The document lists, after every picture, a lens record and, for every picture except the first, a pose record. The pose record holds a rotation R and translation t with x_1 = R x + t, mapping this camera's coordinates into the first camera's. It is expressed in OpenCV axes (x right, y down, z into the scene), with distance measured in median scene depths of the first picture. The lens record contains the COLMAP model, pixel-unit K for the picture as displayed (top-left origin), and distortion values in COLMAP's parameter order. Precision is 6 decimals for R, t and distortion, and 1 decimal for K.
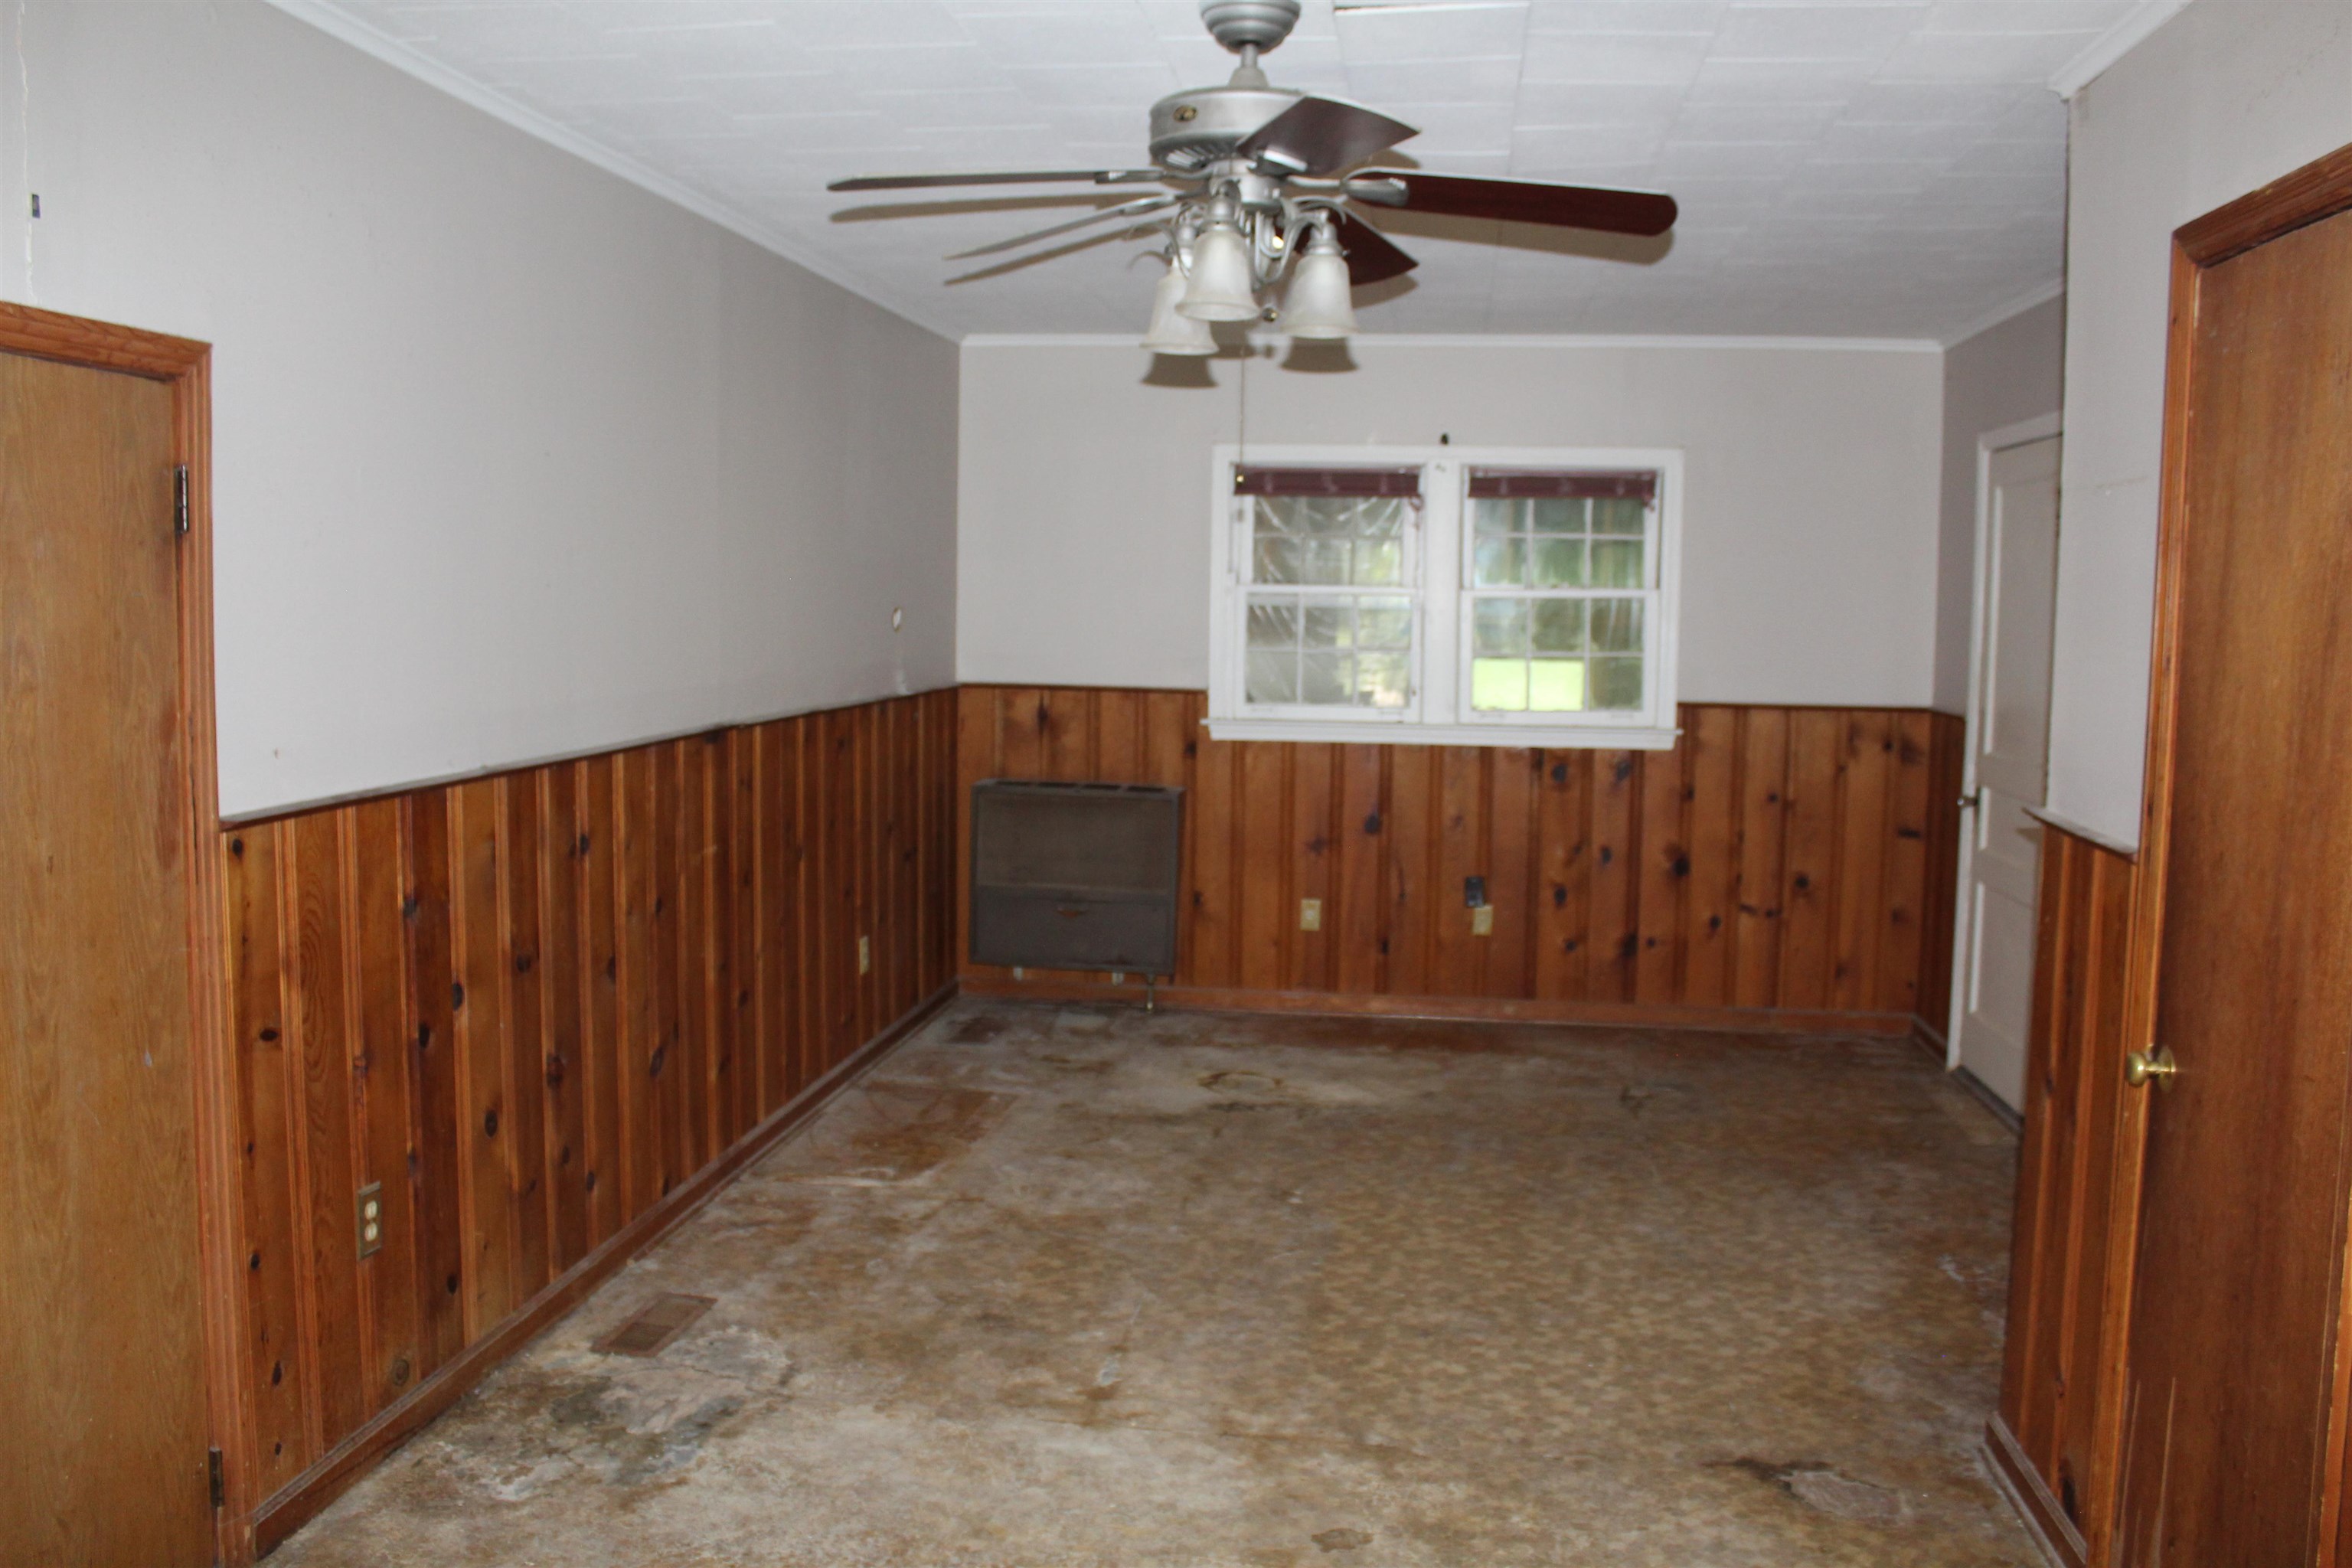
lens RADIAL K [[1967.1, 0, 1171.2], [0, 1967.1, 746.4], [0, 0, 1]] dist [-0.158540, 0.127838]
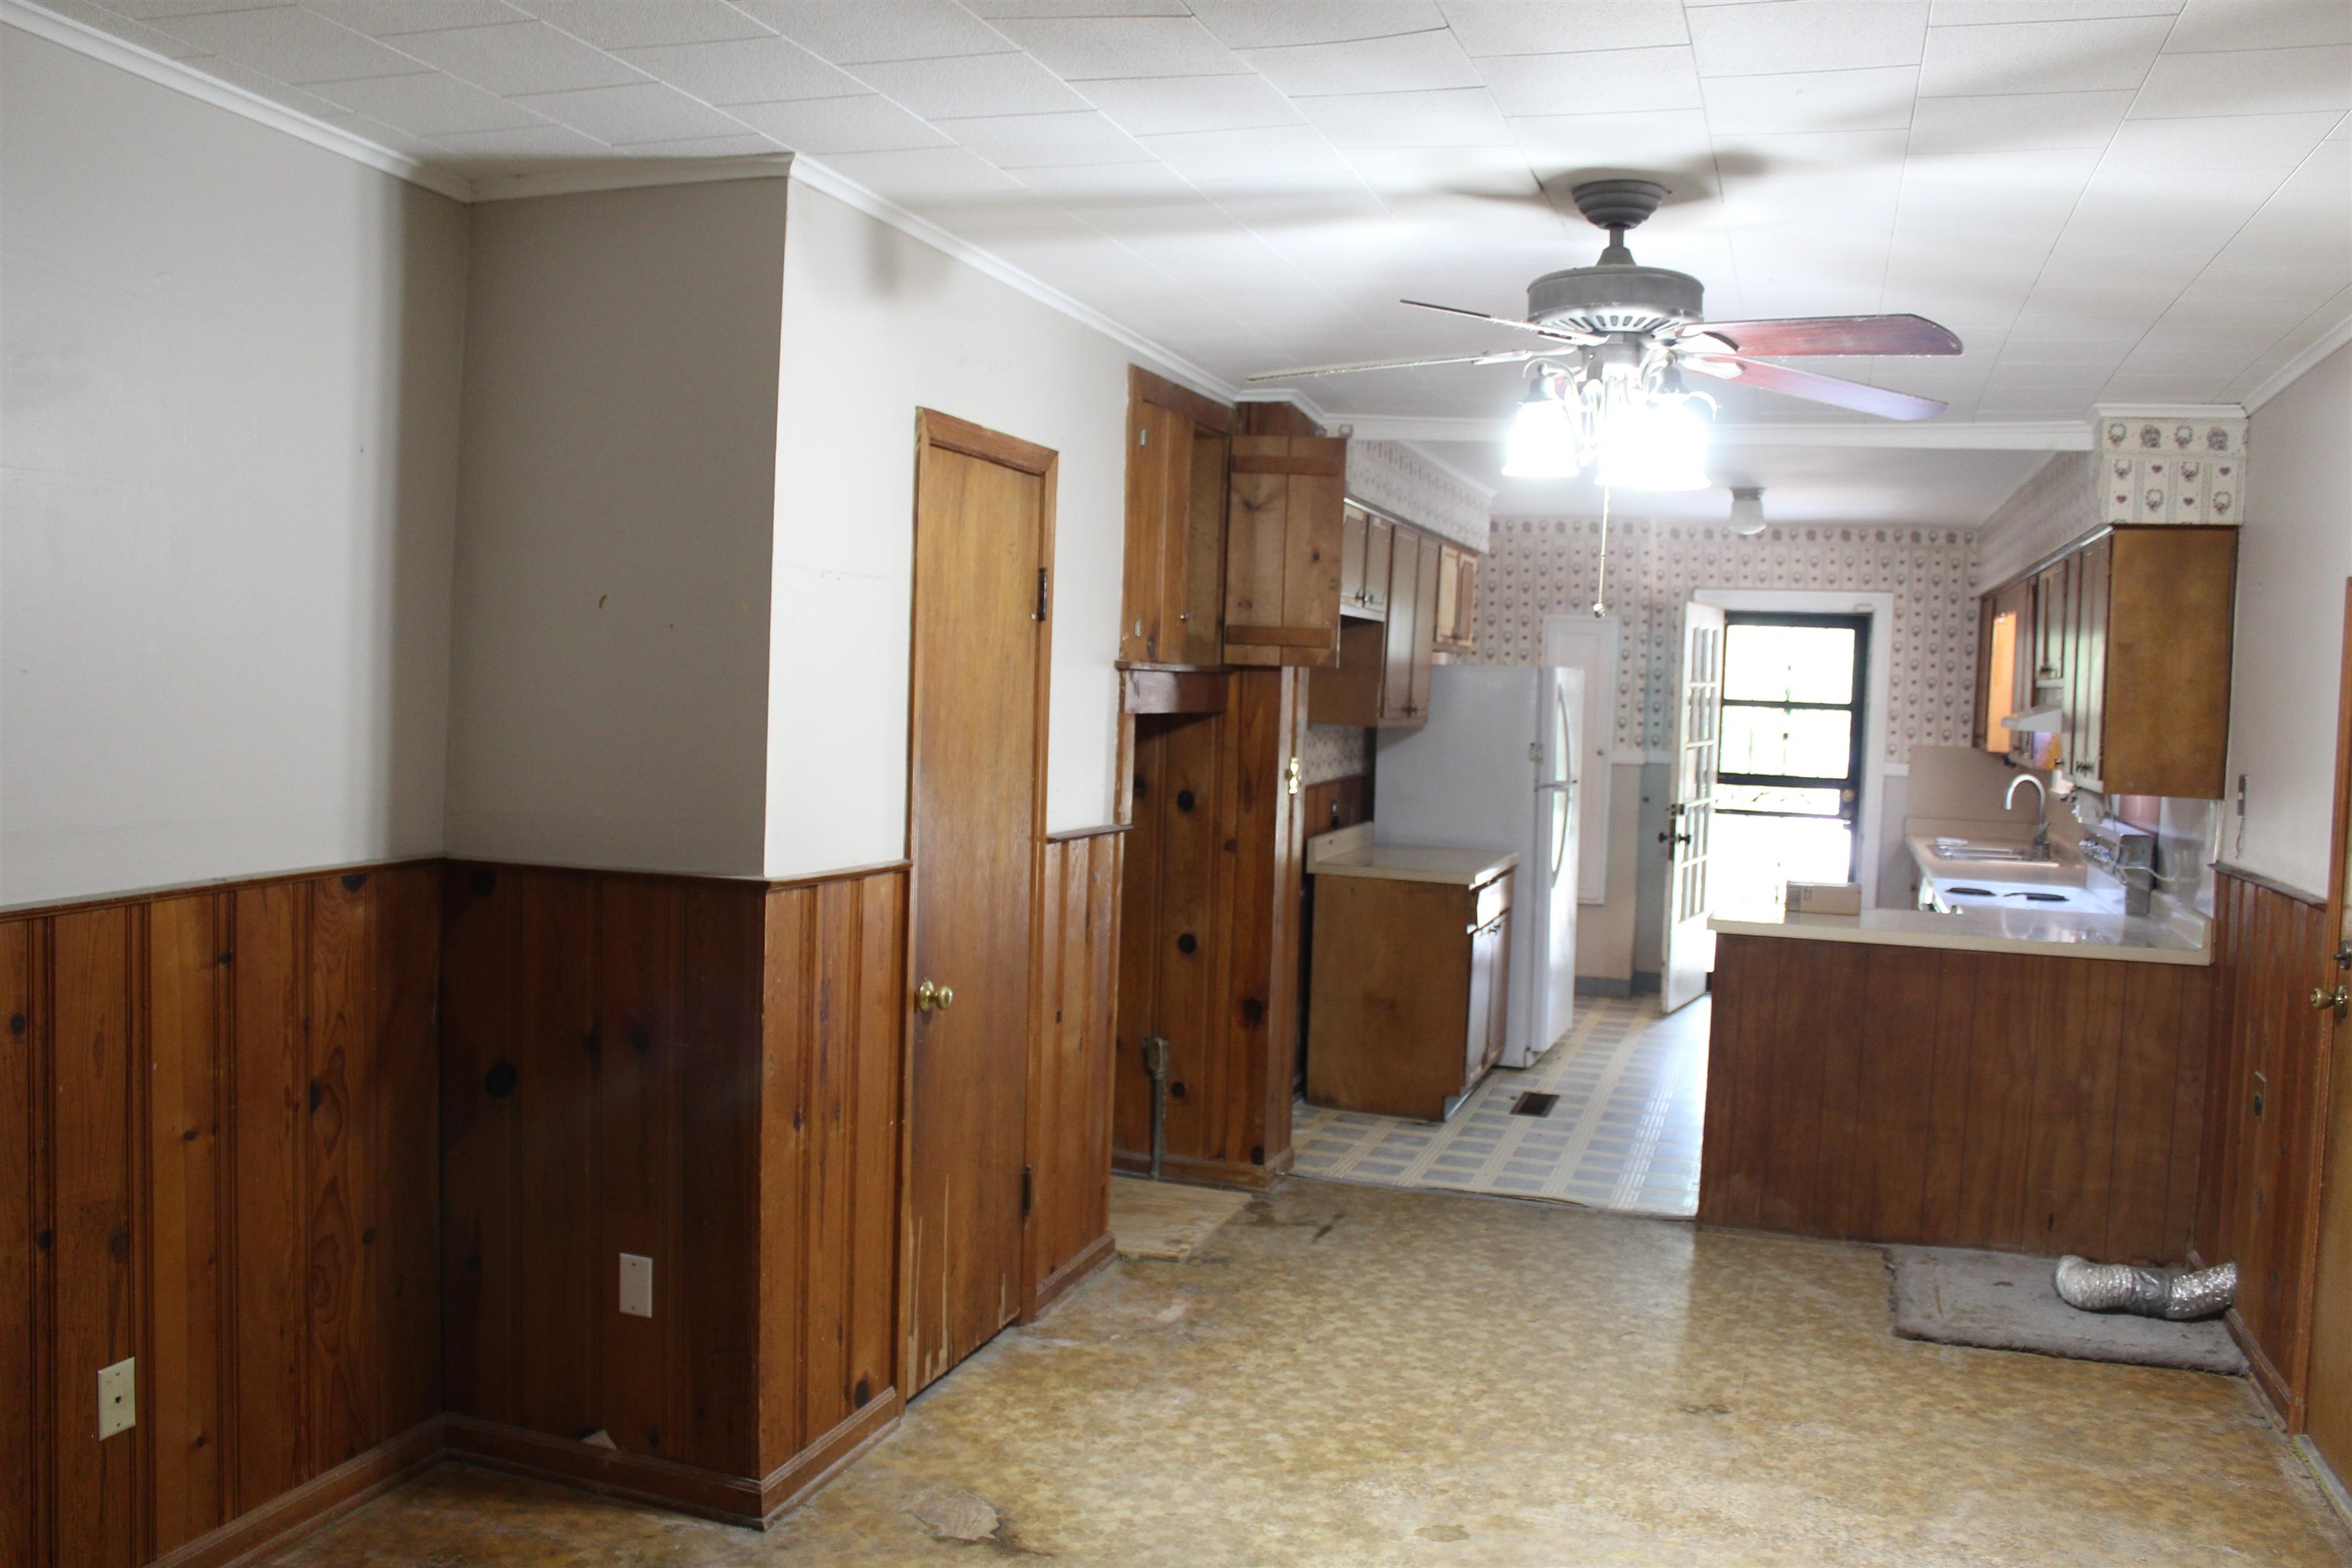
lens RADIAL K [[1978.3, 0, 1173.6], [0, 1978.3, 713.8], [0, 0, 1]] dist [-0.151641, 0.138004]
pose [[-0.982438, -0.054003, 0.178605, 0.030413], [-0.036427, 0.994294, 0.100264, -0.078427], [-0.183000, 0.091997, -0.978799, 0.937770]]
